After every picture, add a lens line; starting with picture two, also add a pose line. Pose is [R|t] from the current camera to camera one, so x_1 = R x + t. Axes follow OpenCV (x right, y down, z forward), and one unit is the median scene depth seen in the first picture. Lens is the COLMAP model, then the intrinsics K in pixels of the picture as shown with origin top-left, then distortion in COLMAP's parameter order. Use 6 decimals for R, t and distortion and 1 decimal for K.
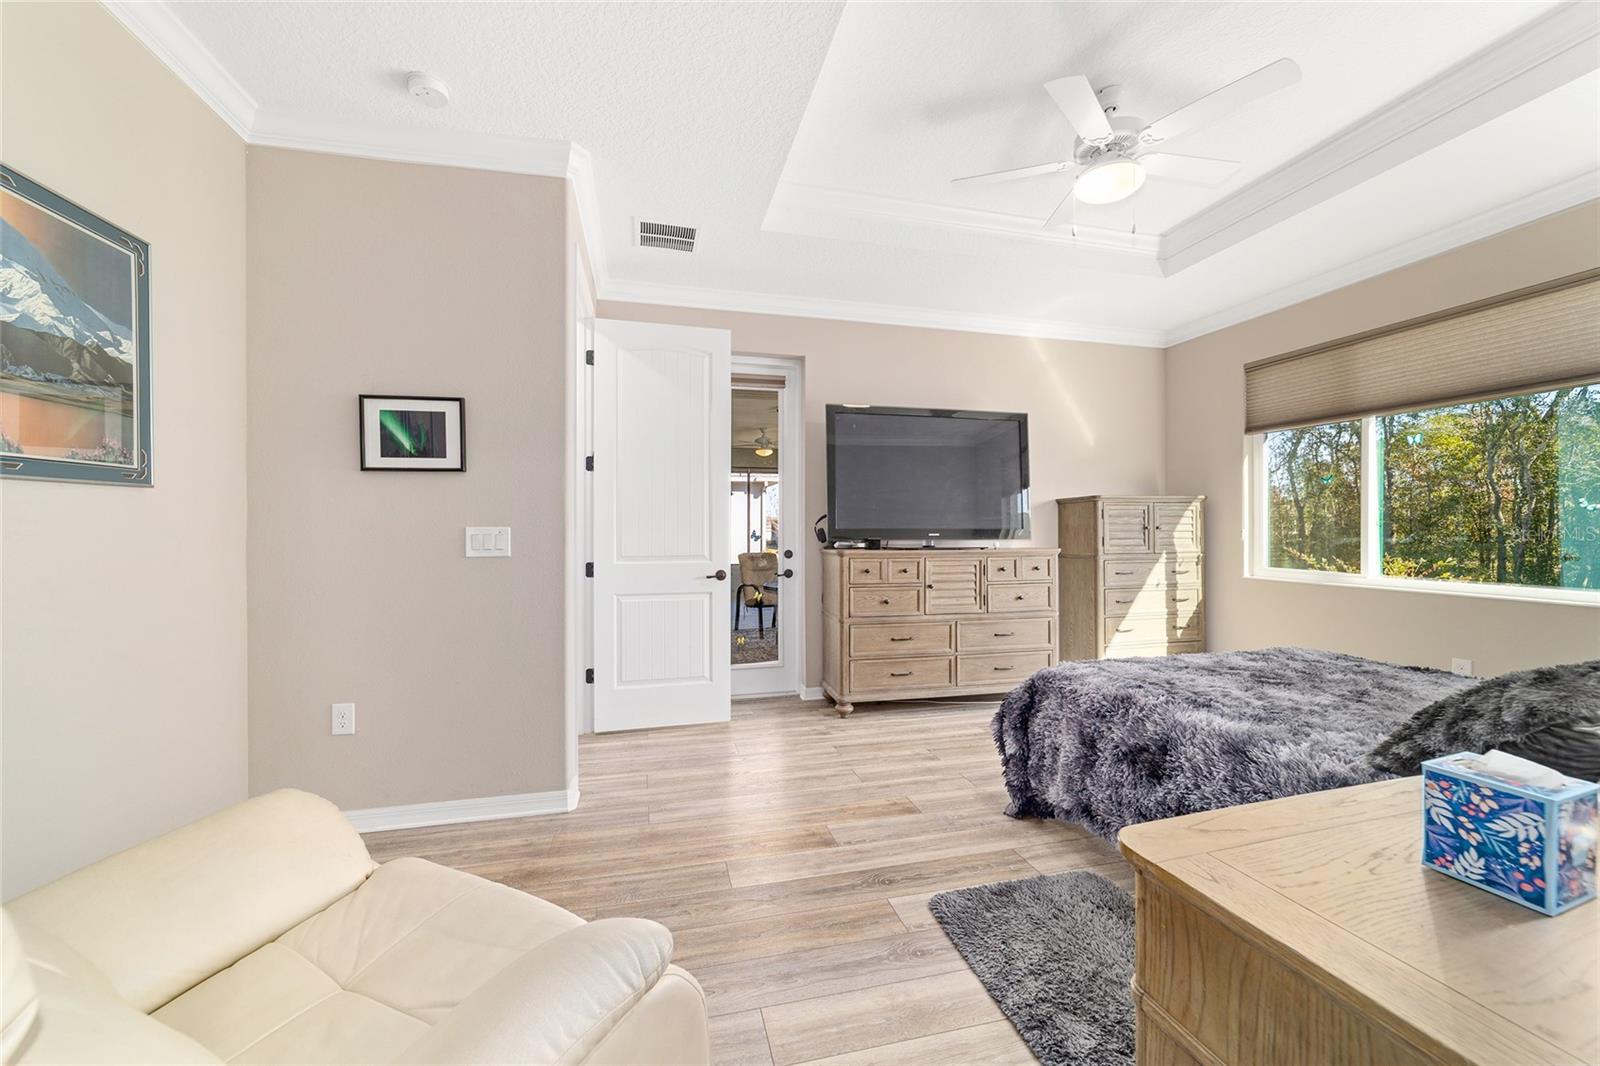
lens RADIAL K [[614.4, 0, 796.7], [0, 614.4, 532.6], [0, 0, 1]] dist [-0.016098, 0.007227]
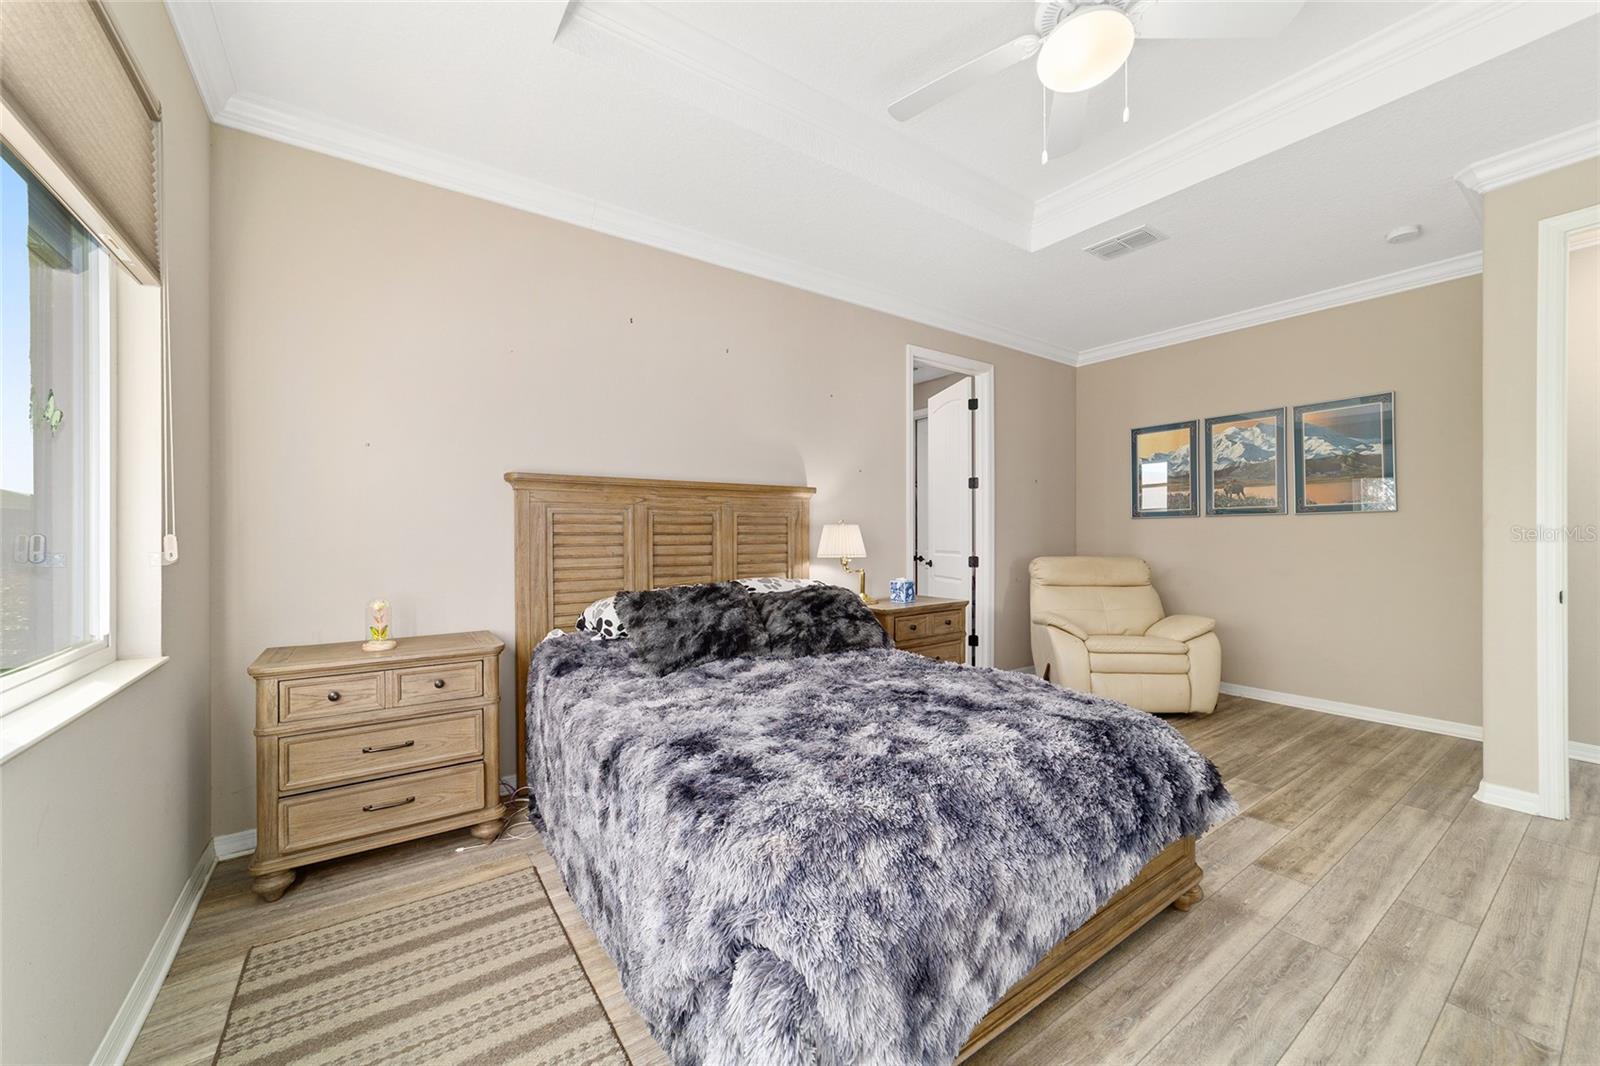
lens RADIAL K [[614.4, 0, 796.5], [0, 614.4, 538.2], [0, 0, 1]] dist [-0.016098, 0.007227]
pose [[-0.932304, 0.003234, -0.361660, 0.709495], [-0.001821, 0.999905, 0.013636, -0.003143], [0.361670, 0.013372, -0.932210, 1.002782]]
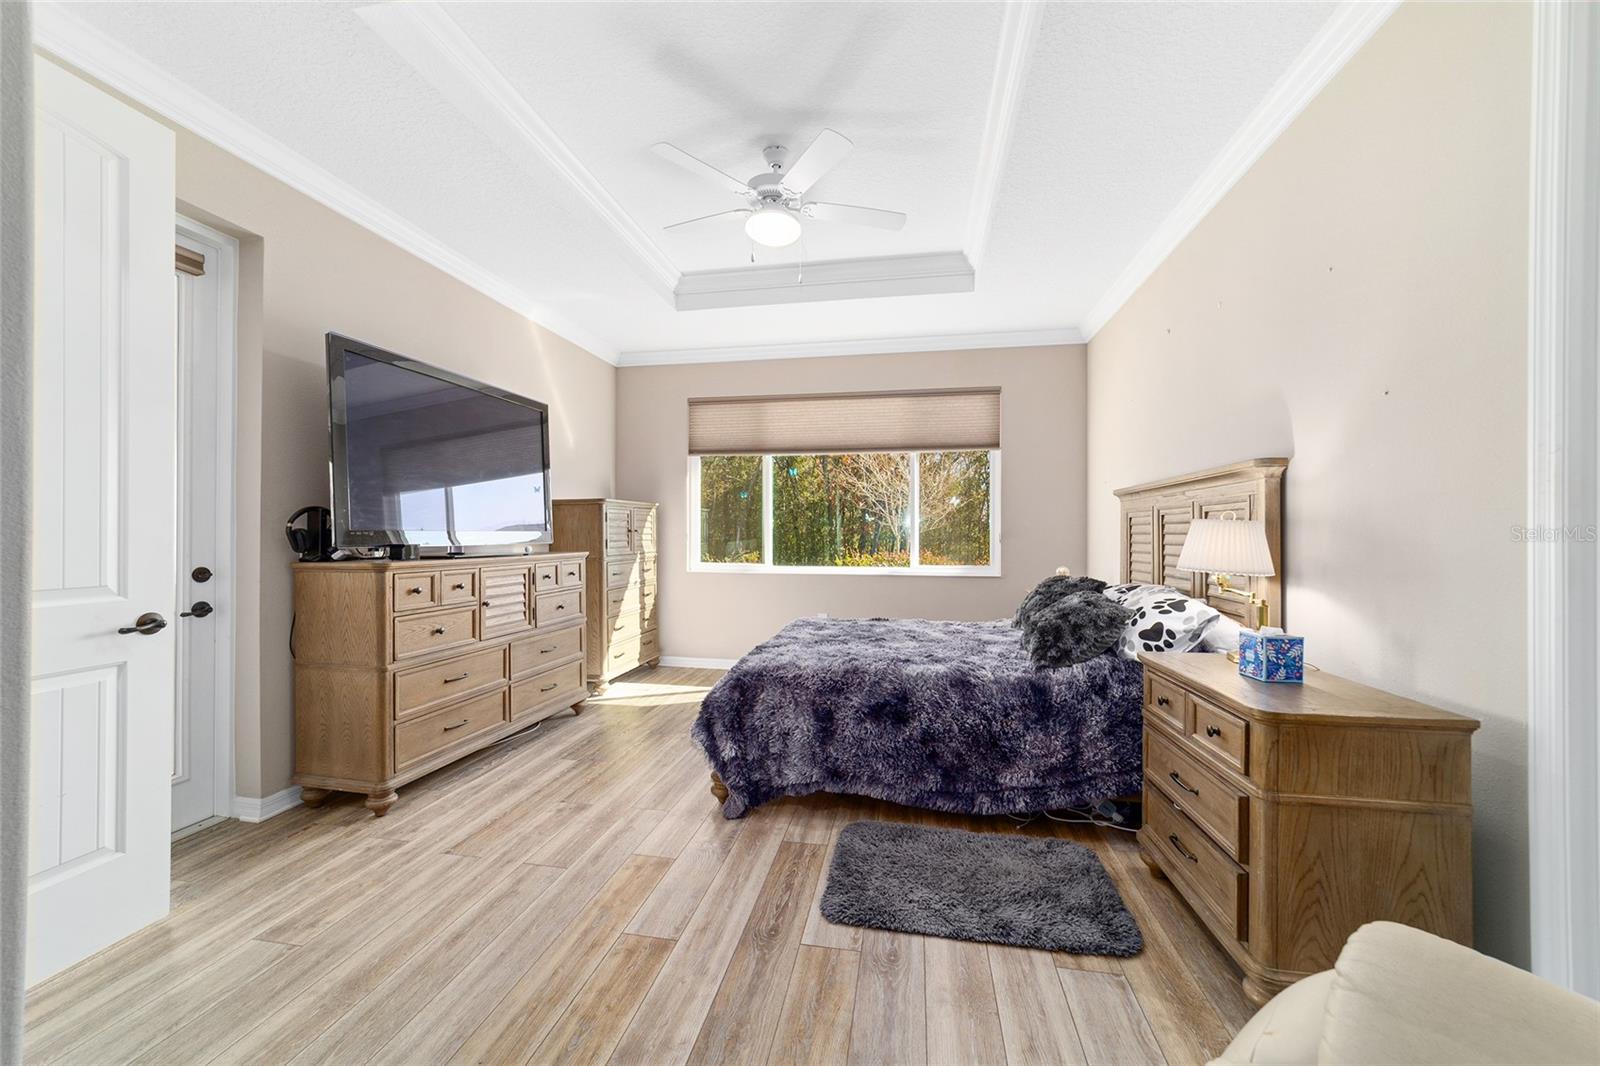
lens RADIAL K [[614.4, 0, 801.0], [0, 614.4, 532.2], [0, 0, 1]] dist [-0.016098, 0.007227]
pose [[0.414253, 0.002839, 0.910157, -0.328442], [0.002450, 0.999988, -0.004235, 0.000237], [-0.910159, 0.003985, 0.414241, 0.309105]]
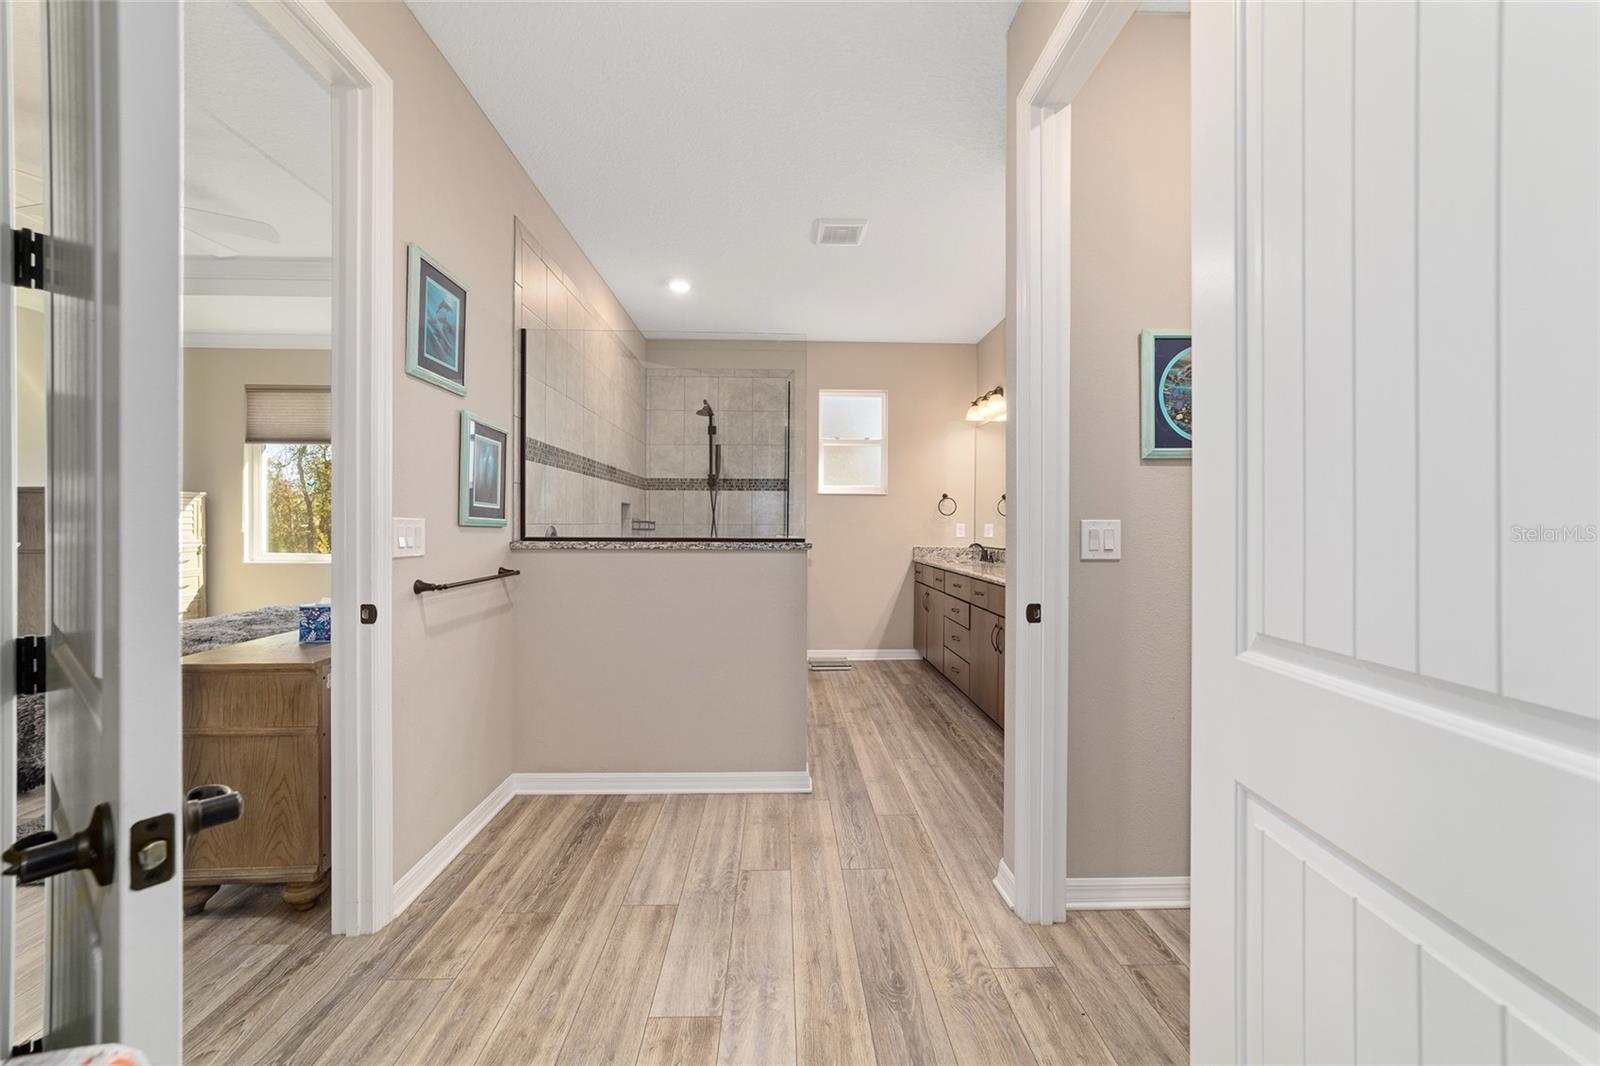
lens RADIAL K [[614.4, 0, 793.2], [0, 614.4, 521.5], [0, 0, 1]] dist [-0.016098, 0.007227]
pose [[0.212783, 0.003104, 0.977095, -0.229801], [0.003708, 0.999985, -0.003984, 0.002598], [-0.977092, 0.004471, 0.212768, -0.340958]]
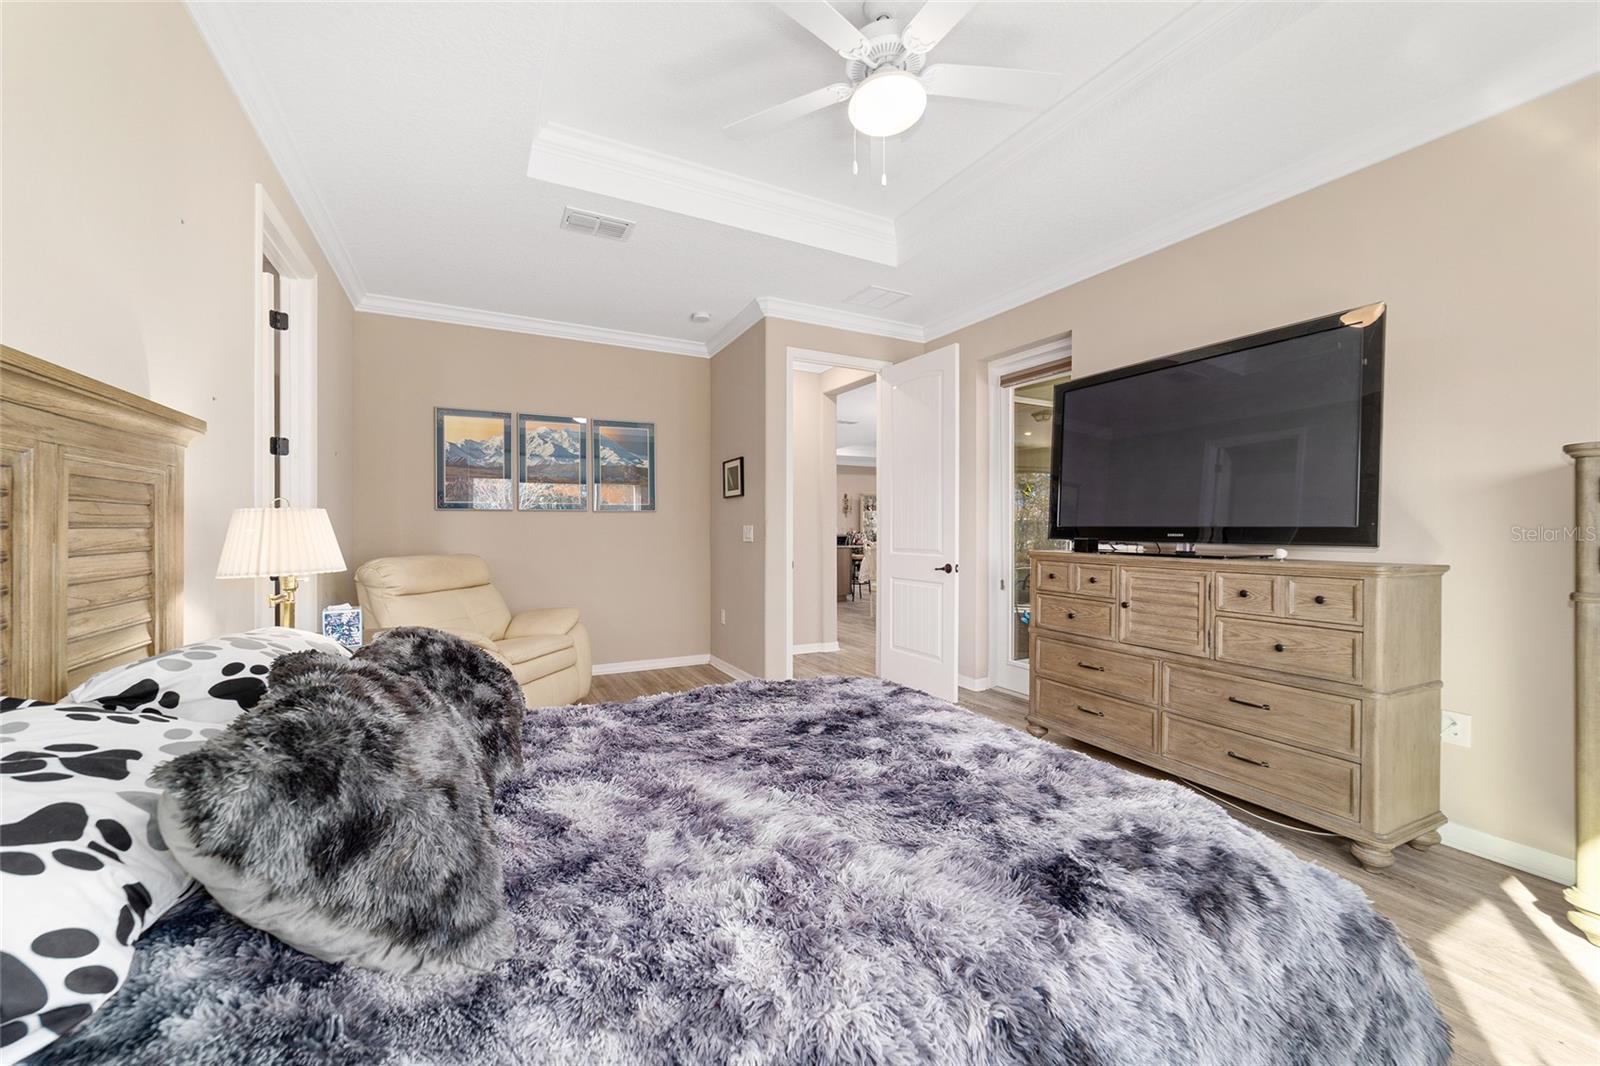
lens RADIAL K [[614.4, 0, 805.1], [0, 614.4, 529.0], [0, 0, 1]] dist [-0.016098, 0.007227]
pose [[0.246478, 0.002273, -0.969146, 0.834064], [-0.009485, 0.999955, -0.000067, 0.000654], [0.969102, 0.009209, 0.246488, 0.448413]]
